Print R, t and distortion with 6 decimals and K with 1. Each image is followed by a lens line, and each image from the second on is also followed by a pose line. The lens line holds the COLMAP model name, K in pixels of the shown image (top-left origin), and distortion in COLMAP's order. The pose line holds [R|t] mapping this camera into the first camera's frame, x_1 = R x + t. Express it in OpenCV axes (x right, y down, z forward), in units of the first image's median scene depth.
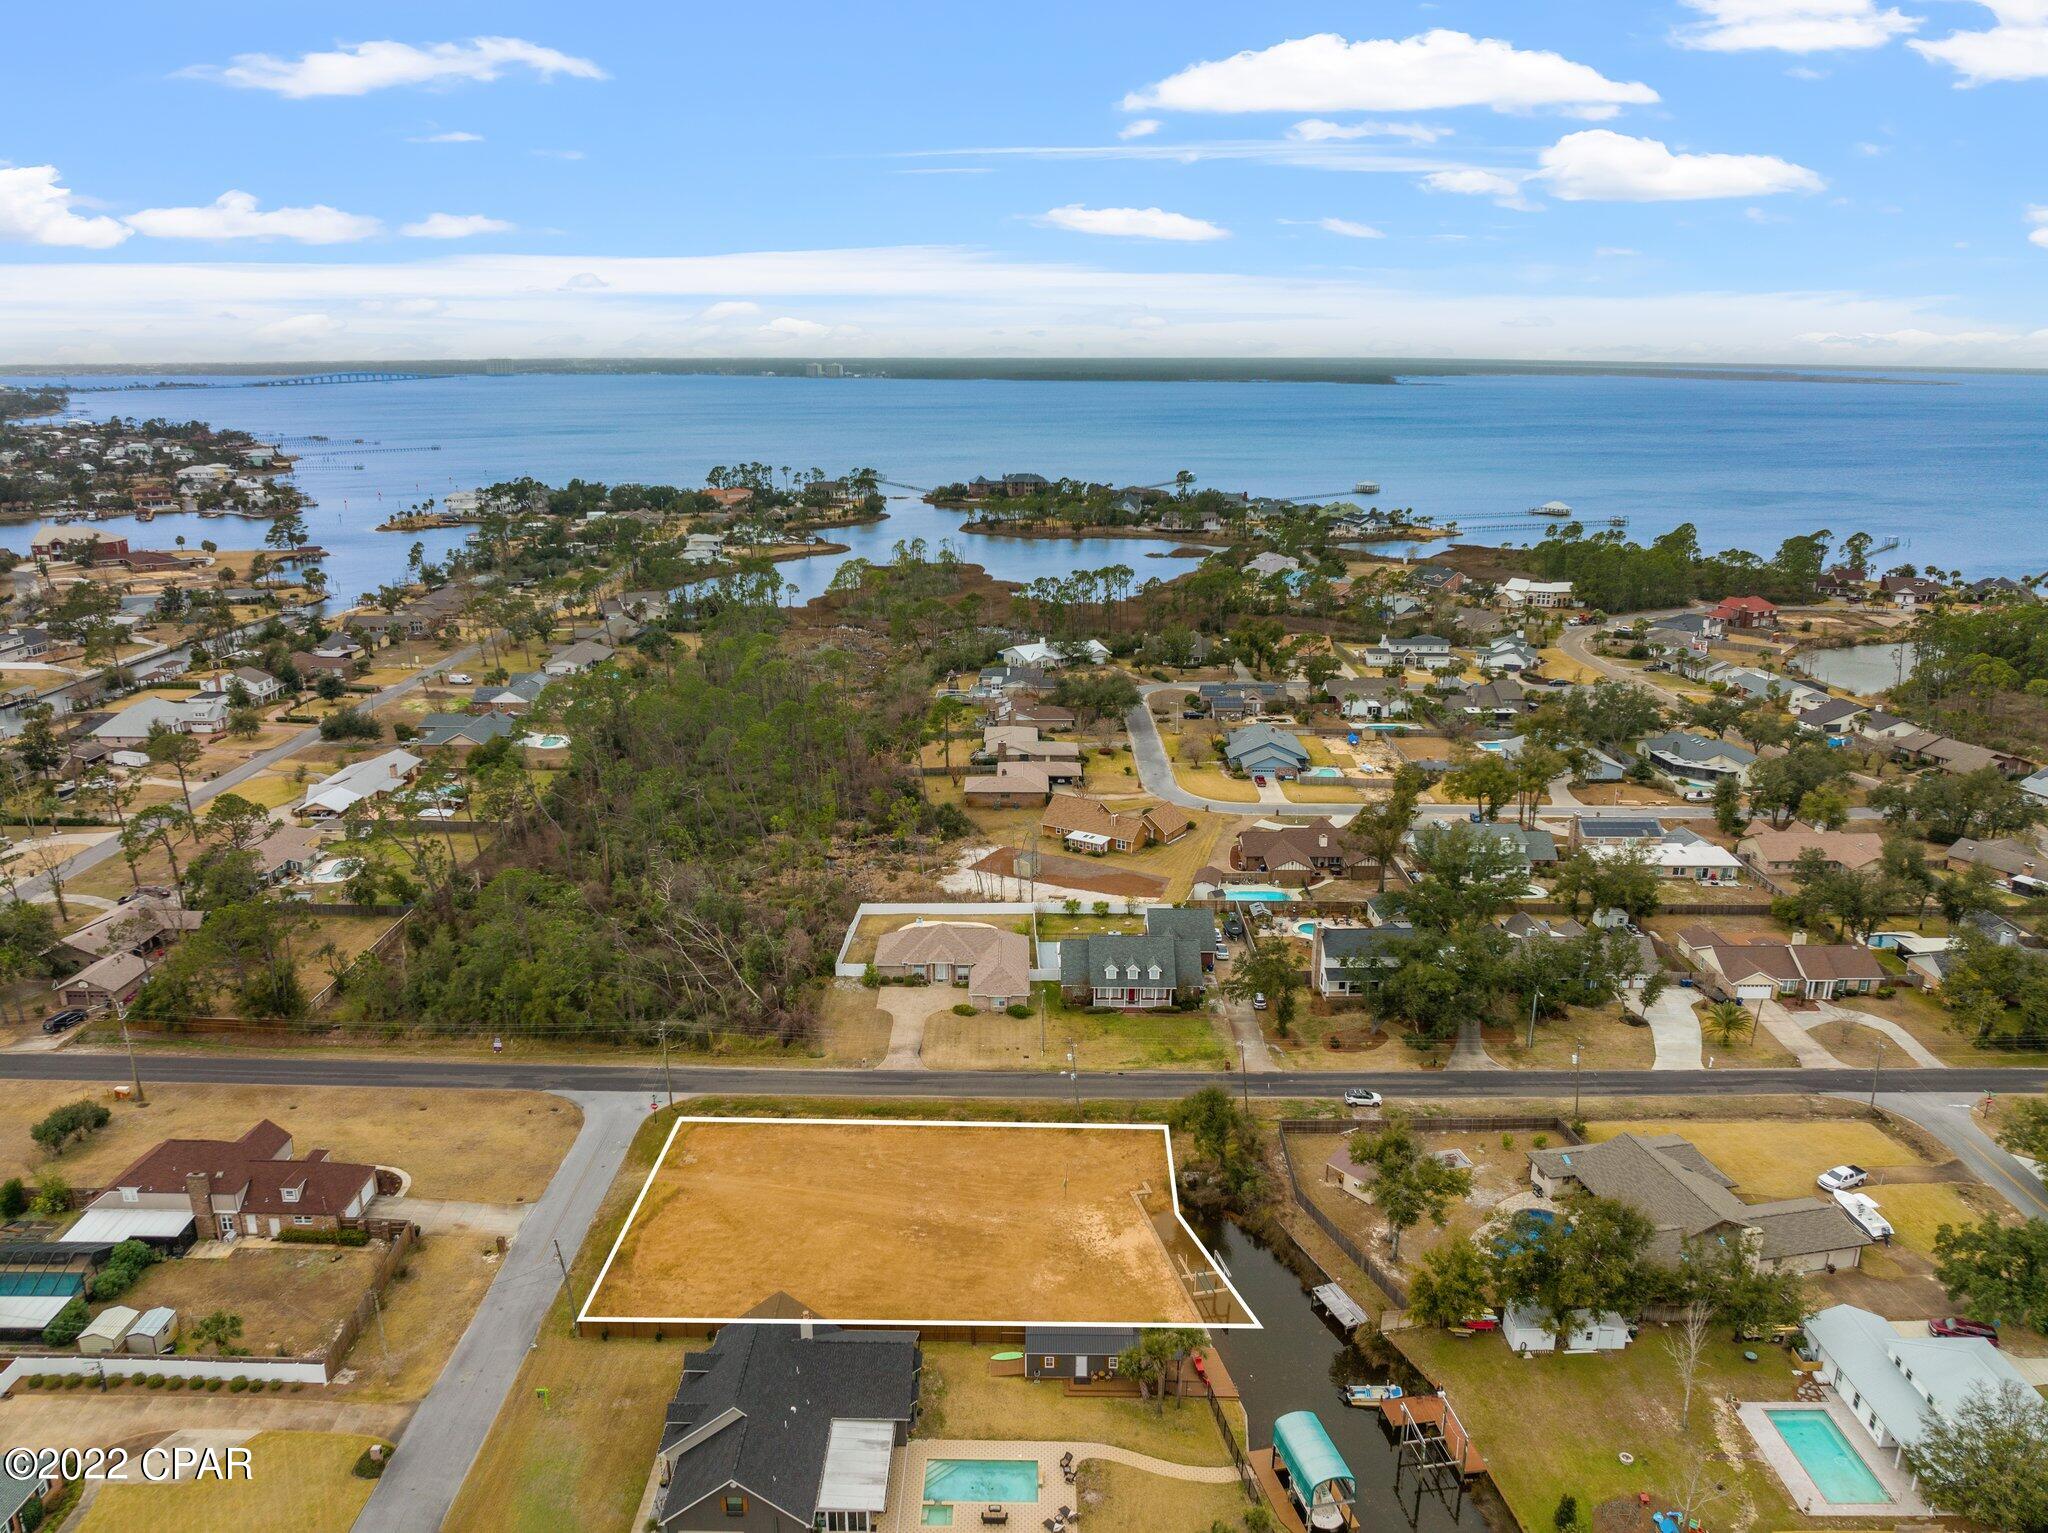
lens RADIAL K [[1454.0, 0, 1024.0], [0, 1454.0, 766.5], [0, 0, 1]] dist [-0.036790, -0.001609]
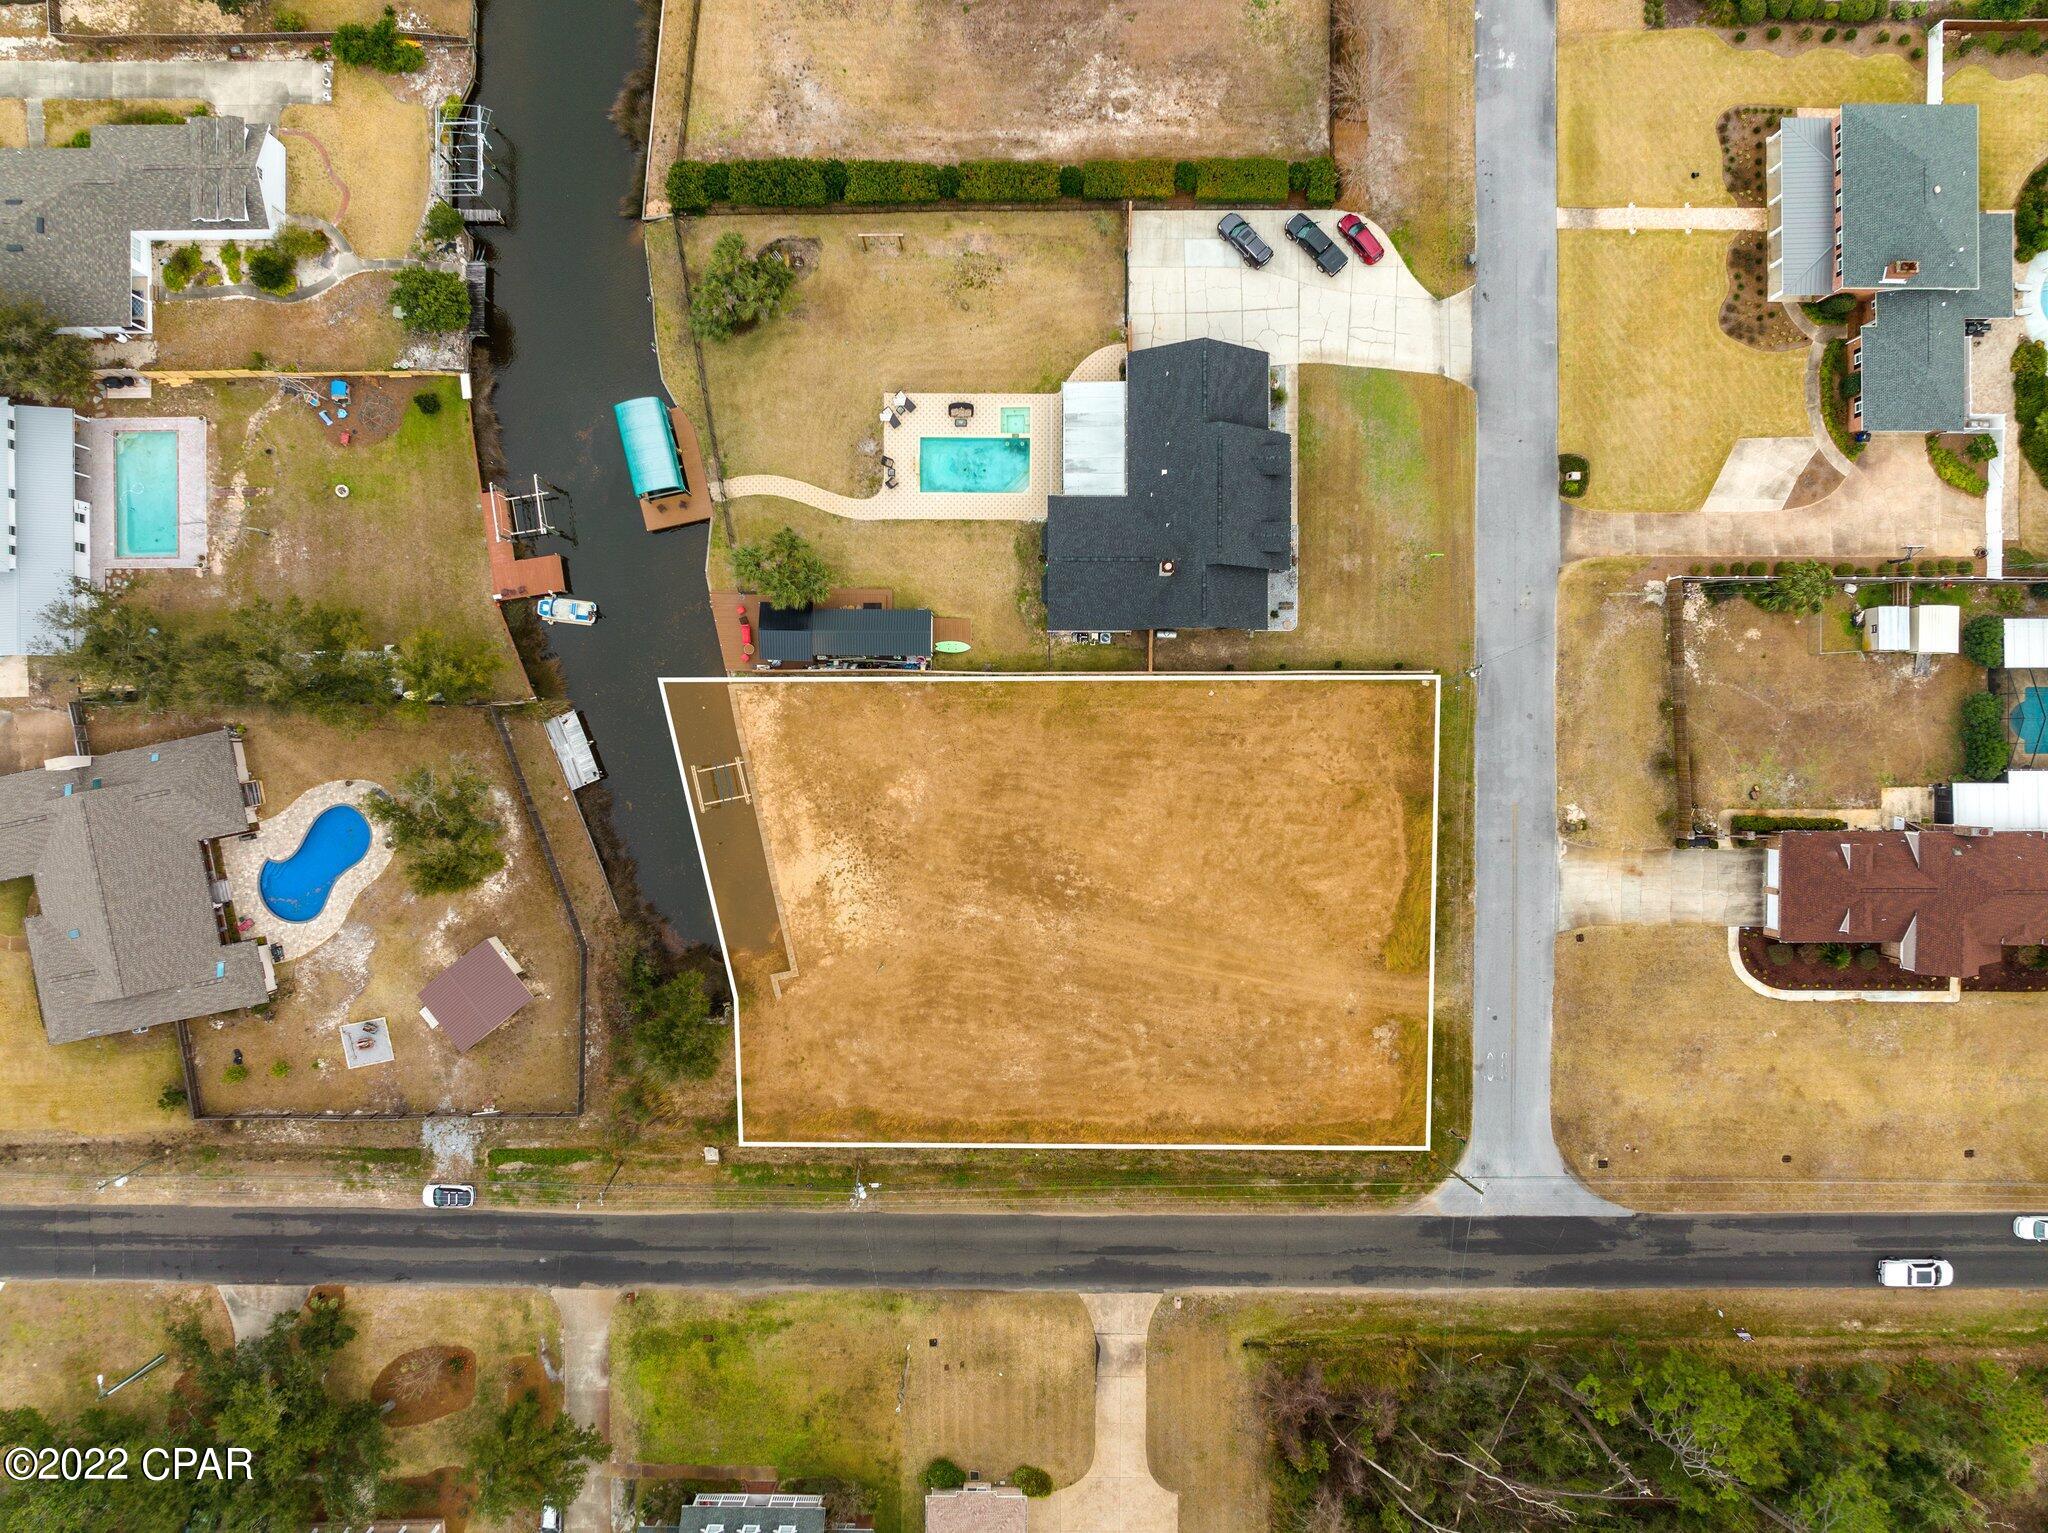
lens RADIAL K [[1444.5, 0, 1006.7], [0, 1444.5, 772.1], [0, 0, 1]] dist [-0.029406, -0.004581]
pose [[-0.999990, 0.002776, 0.003363, -0.031010], [0.002415, -0.289610, 0.957142, -0.313551], [0.003632, 0.957141, 0.289601, 0.514078]]
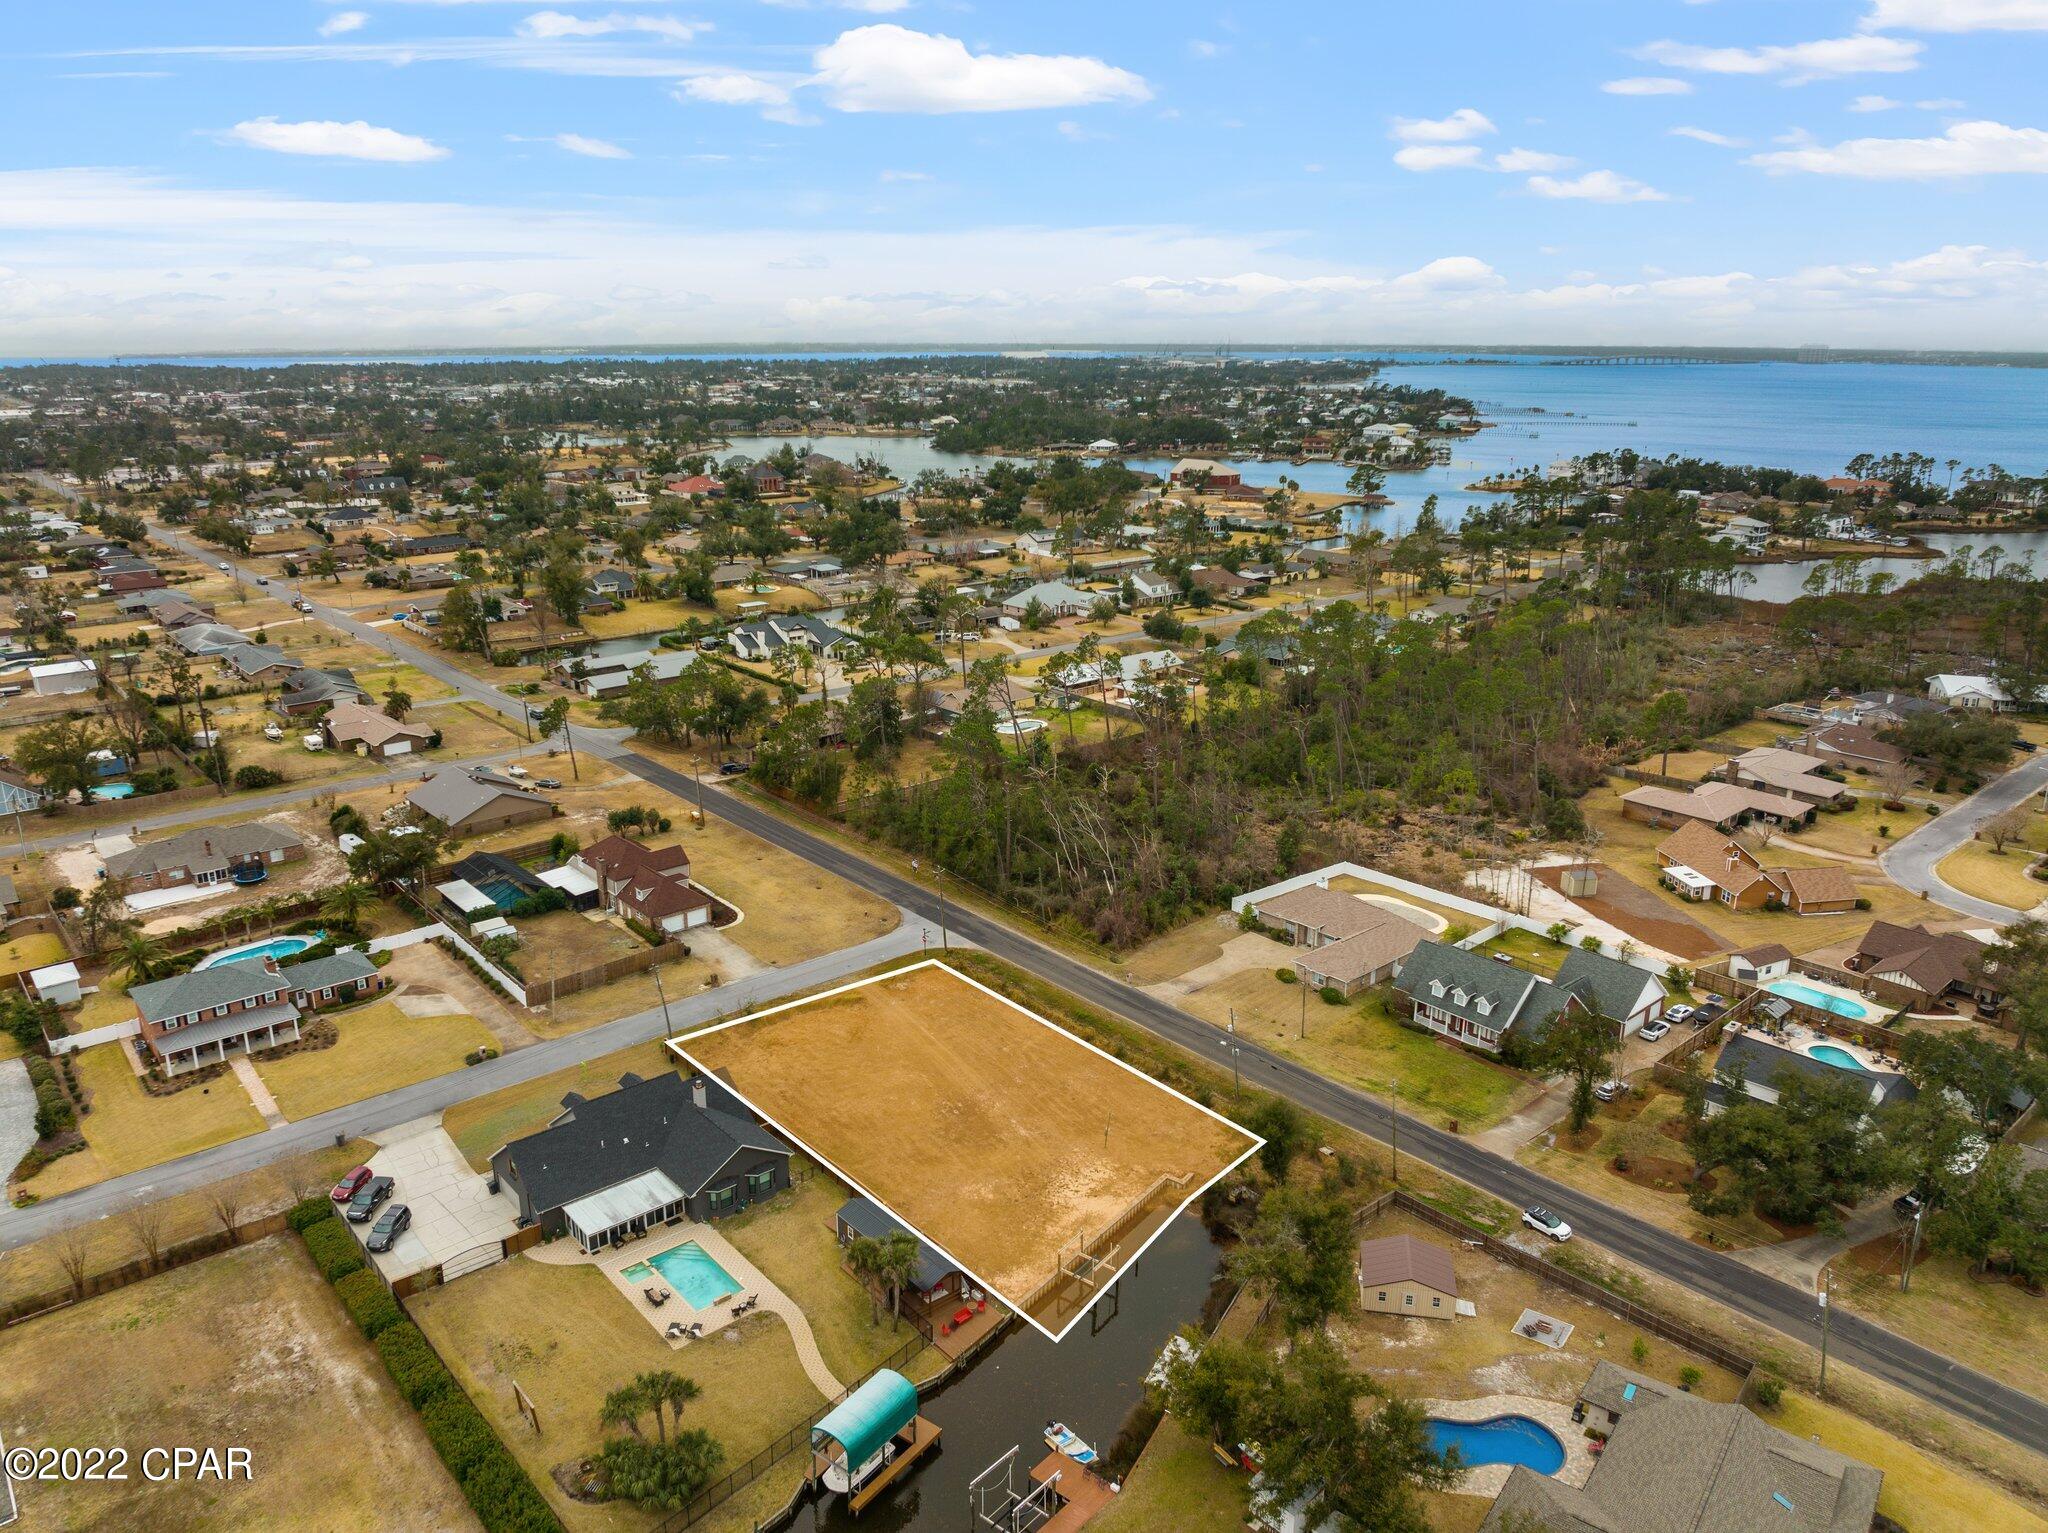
lens RADIAL K [[1452.0, 0, 995.5], [0, 1452.0, 768.7], [0, 0, 1]] dist [-0.030375, -0.007346]
pose [[0.647575, 0.215090, -0.731015, 0.458314], [-0.208232, 0.972772, 0.101760, -0.012400], [0.732998, 0.086323, 0.674731, 0.232028]]
